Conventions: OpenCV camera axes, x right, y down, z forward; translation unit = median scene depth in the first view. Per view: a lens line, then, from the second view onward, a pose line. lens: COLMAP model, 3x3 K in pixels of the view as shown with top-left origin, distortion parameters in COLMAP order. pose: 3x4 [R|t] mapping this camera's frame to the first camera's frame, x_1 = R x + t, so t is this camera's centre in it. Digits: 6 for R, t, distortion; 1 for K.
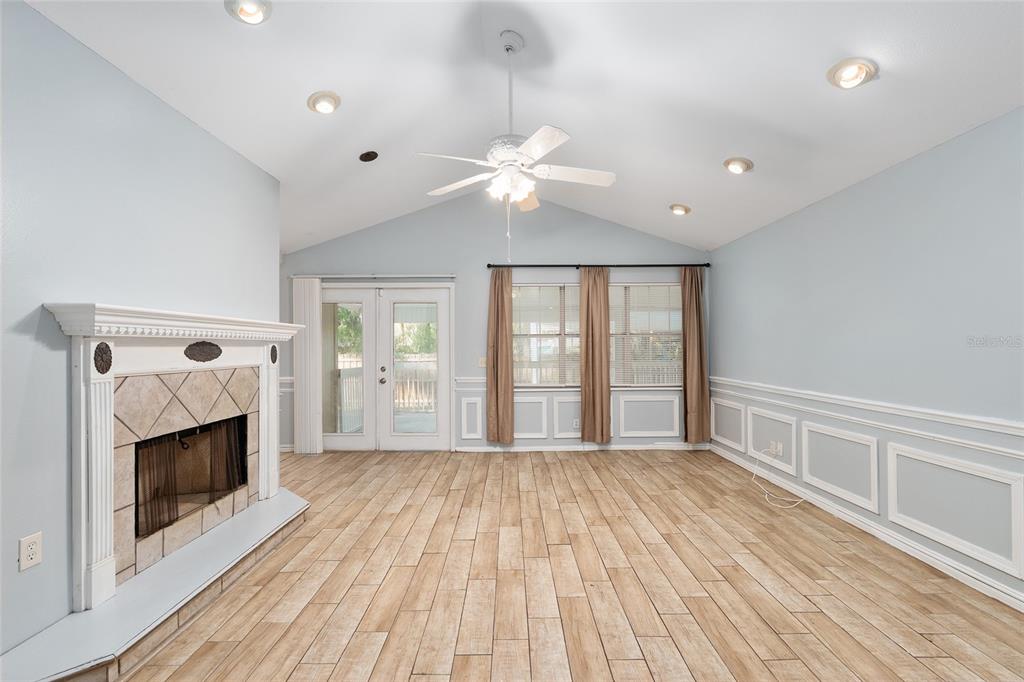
lens RADIAL K [[429.7, 0, 510.0], [0, 429.7, 343.6], [0, 0, 1]] dist [-0.008546, 0.000247]
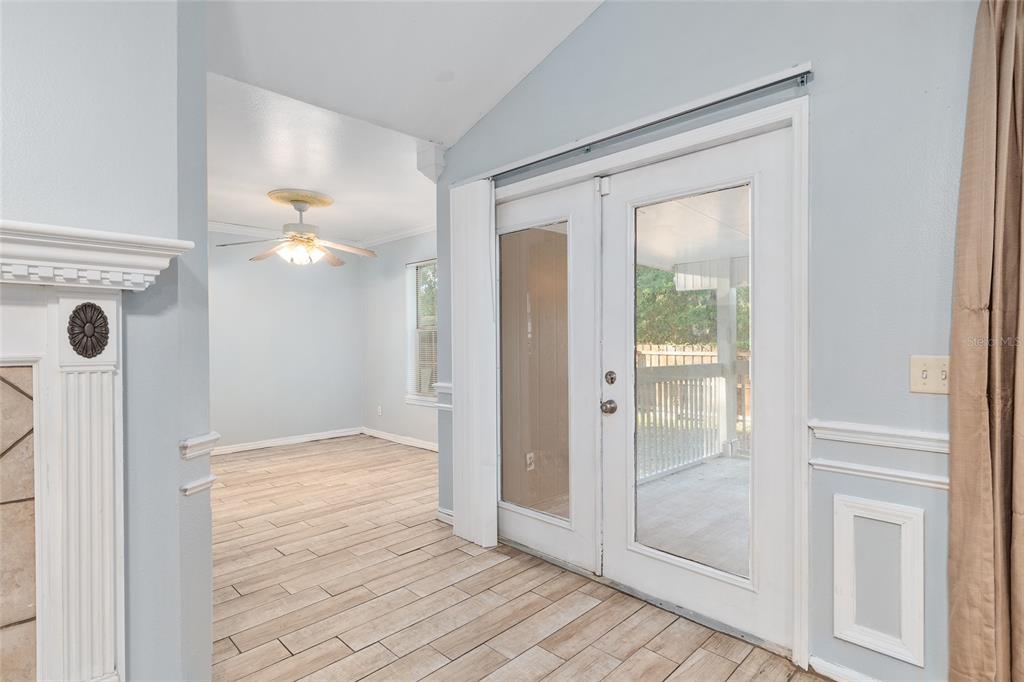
lens RADIAL K [[512.3, 0, 512.0], [0, 512.3, 341.0], [0, 0, 1]] dist [-0.000896, 0.000164]
pose [[0.715696, 0.007222, -0.698375, -0.029556], [0.003650, 0.999894, 0.014081, 0.019323], [0.698403, -0.012626, 0.715594, 0.616767]]
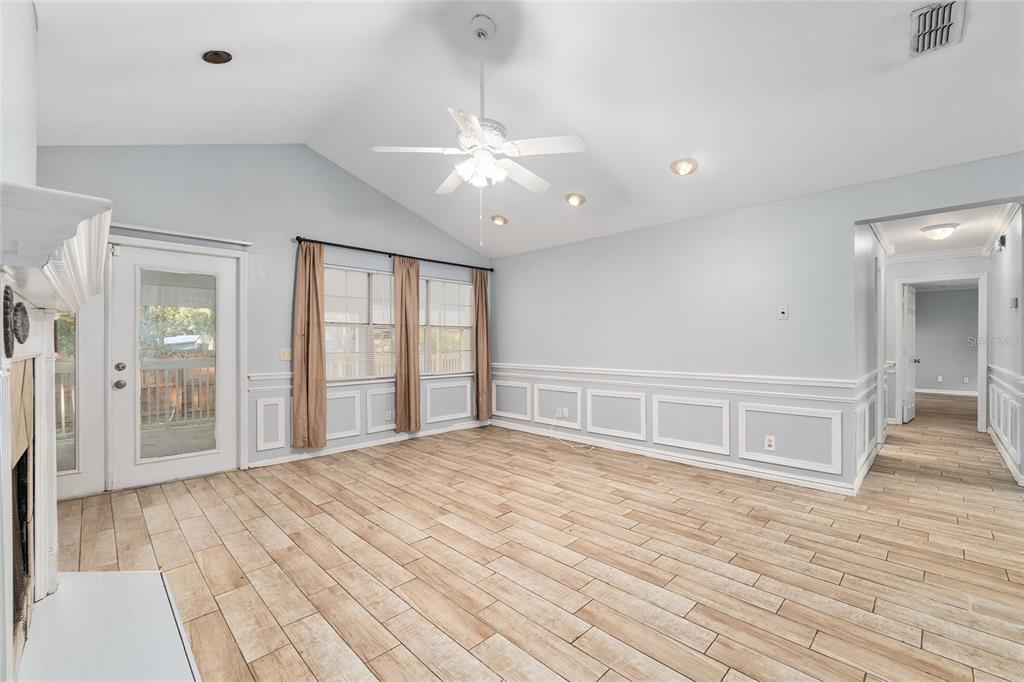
lens RADIAL K [[422.4, 0, 509.6], [0, 422.4, 342.1], [0, 0, 1]] dist [-0.009218, 0.000352]
pose [[0.717476, 0.004363, 0.696570, -0.325565], [-0.005642, 0.999984, -0.000453, 0.019072], [-0.696561, -0.003605, 0.717489, 0.122682]]
